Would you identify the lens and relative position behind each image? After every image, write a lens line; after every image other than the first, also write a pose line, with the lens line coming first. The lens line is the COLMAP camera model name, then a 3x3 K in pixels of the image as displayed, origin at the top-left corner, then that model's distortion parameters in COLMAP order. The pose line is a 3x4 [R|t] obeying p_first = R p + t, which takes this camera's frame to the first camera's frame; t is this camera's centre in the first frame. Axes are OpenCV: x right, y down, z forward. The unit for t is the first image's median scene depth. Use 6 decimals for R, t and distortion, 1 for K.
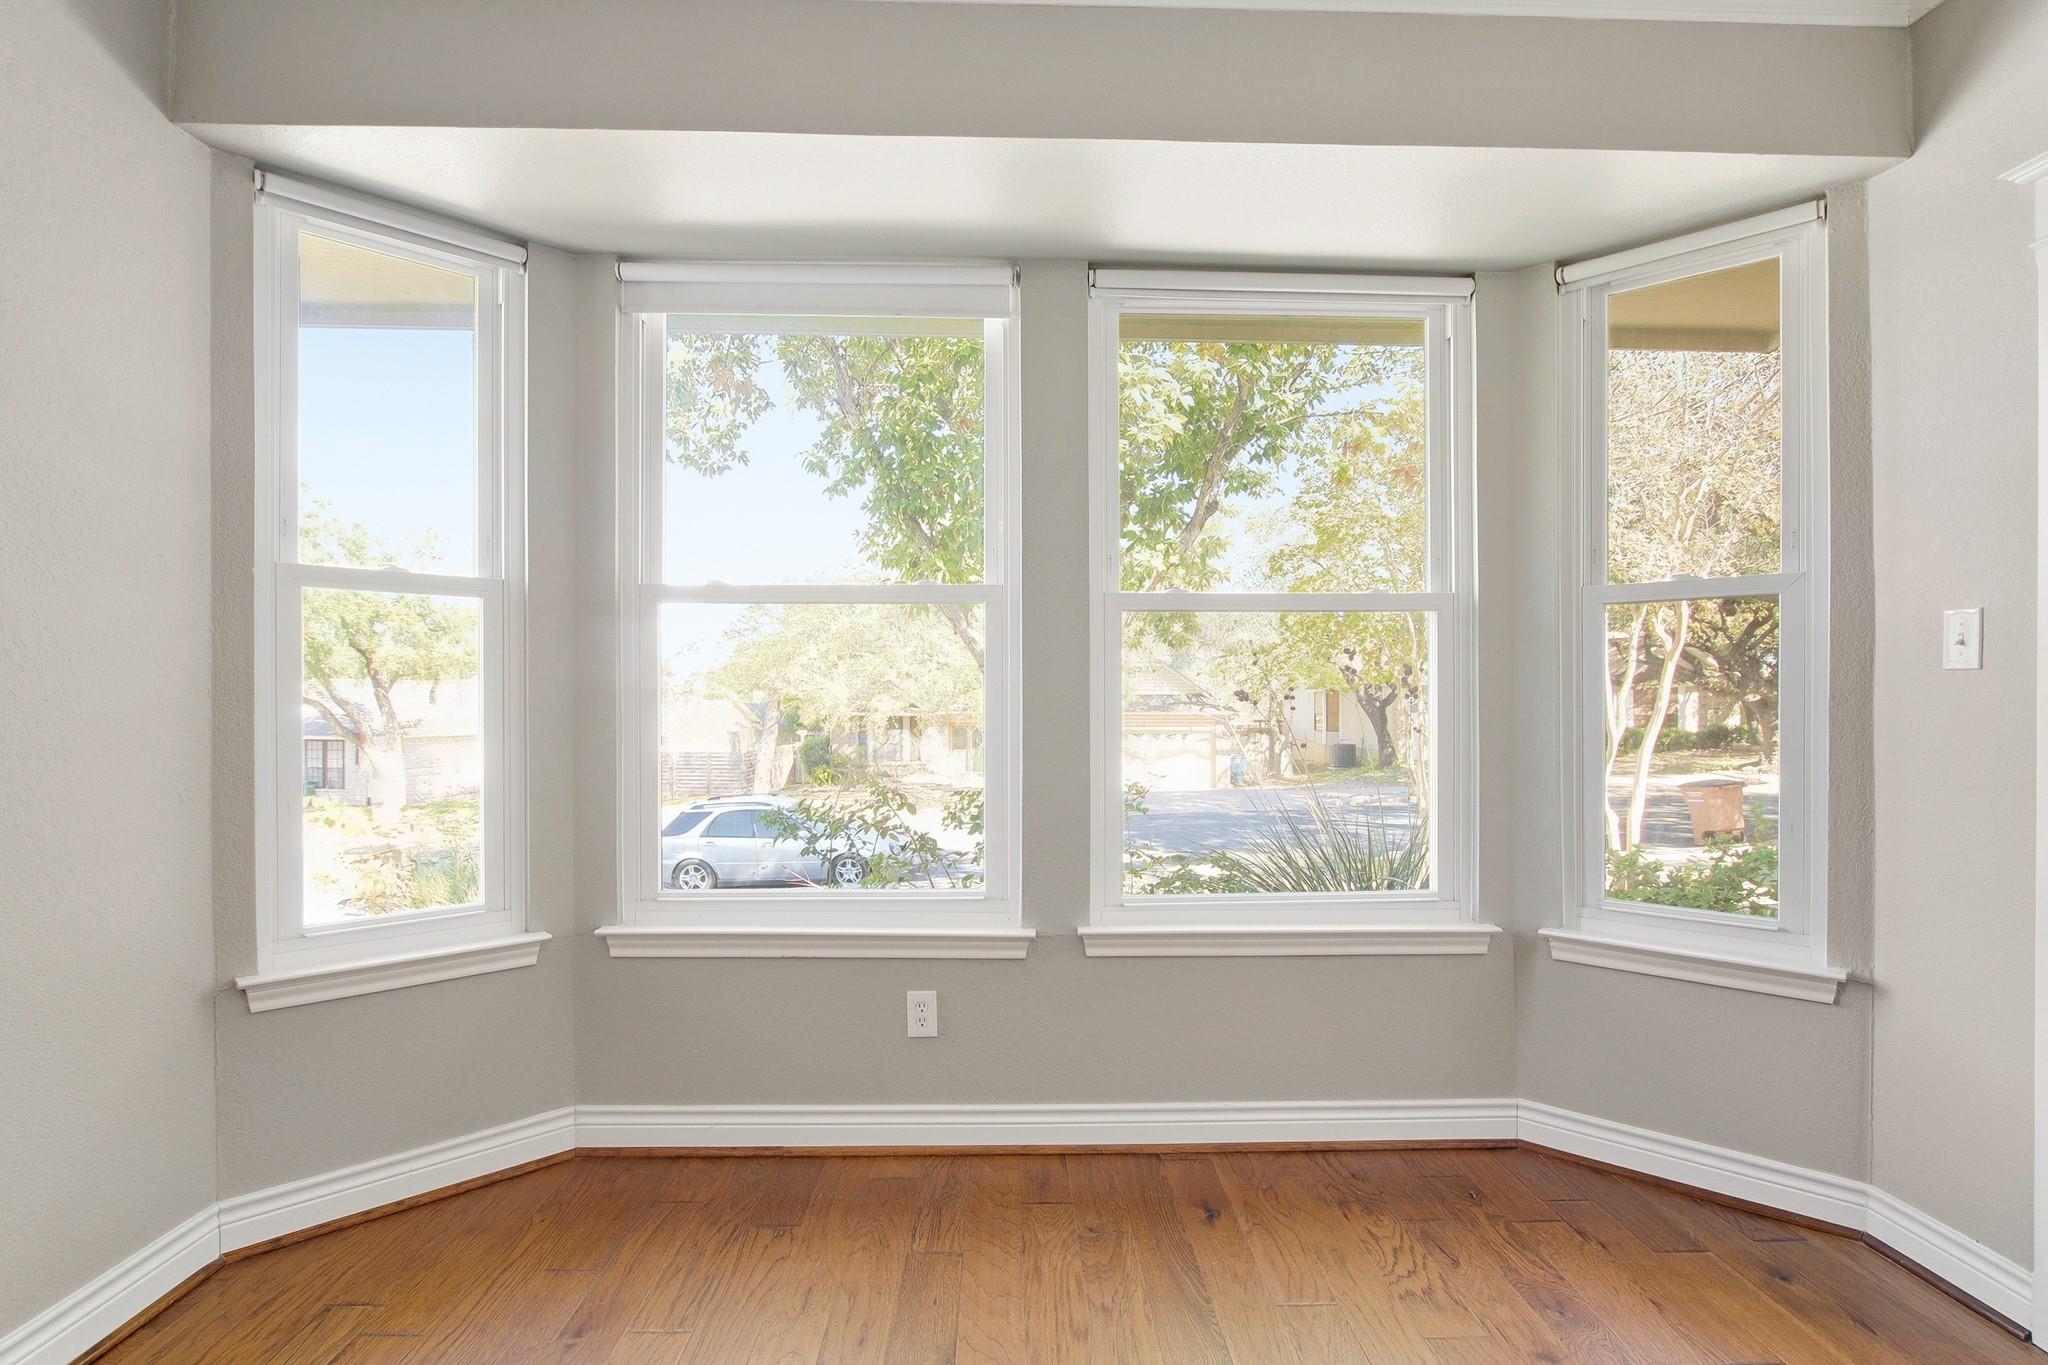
lens RADIAL K [[971.1, 0, 1027.1], [0, 971.1, 699.0], [0, 0, 1]] dist [-0.035717, 0.006014]
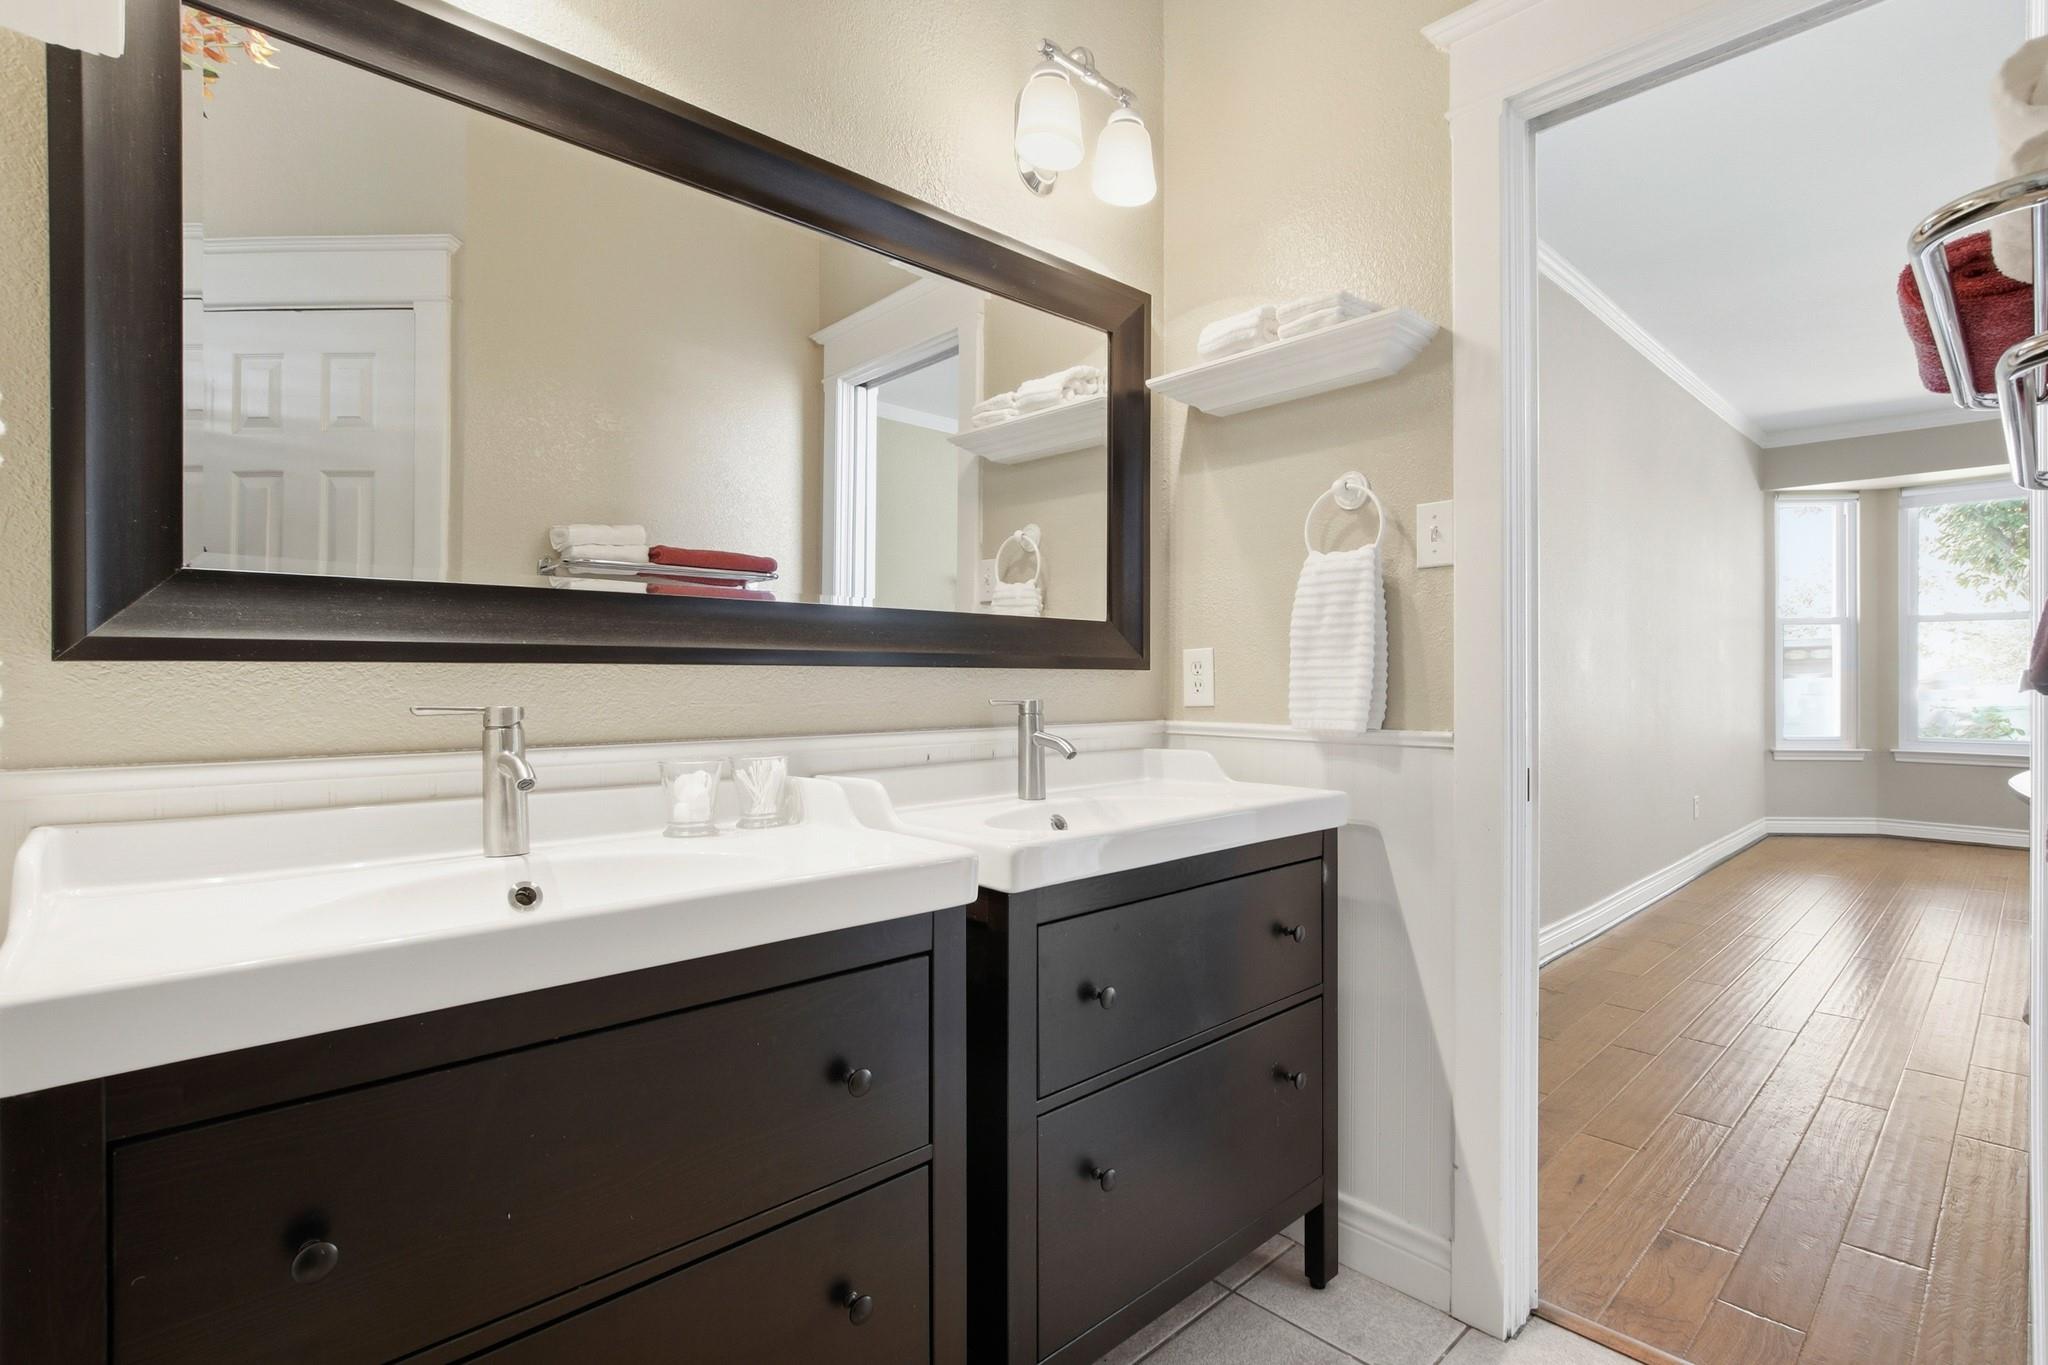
lens RADIAL K [[971.1, 0, 1010.2], [0, 971.1, 677.1], [0, 0, 1]] dist [-0.035717, 0.006014]
pose [[0.649885, -0.001513, -0.760031, -0.037968], [0.000205, 0.999998, -0.001815, 0.035785], [0.760033, 0.001024, 0.649884, -1.812480]]
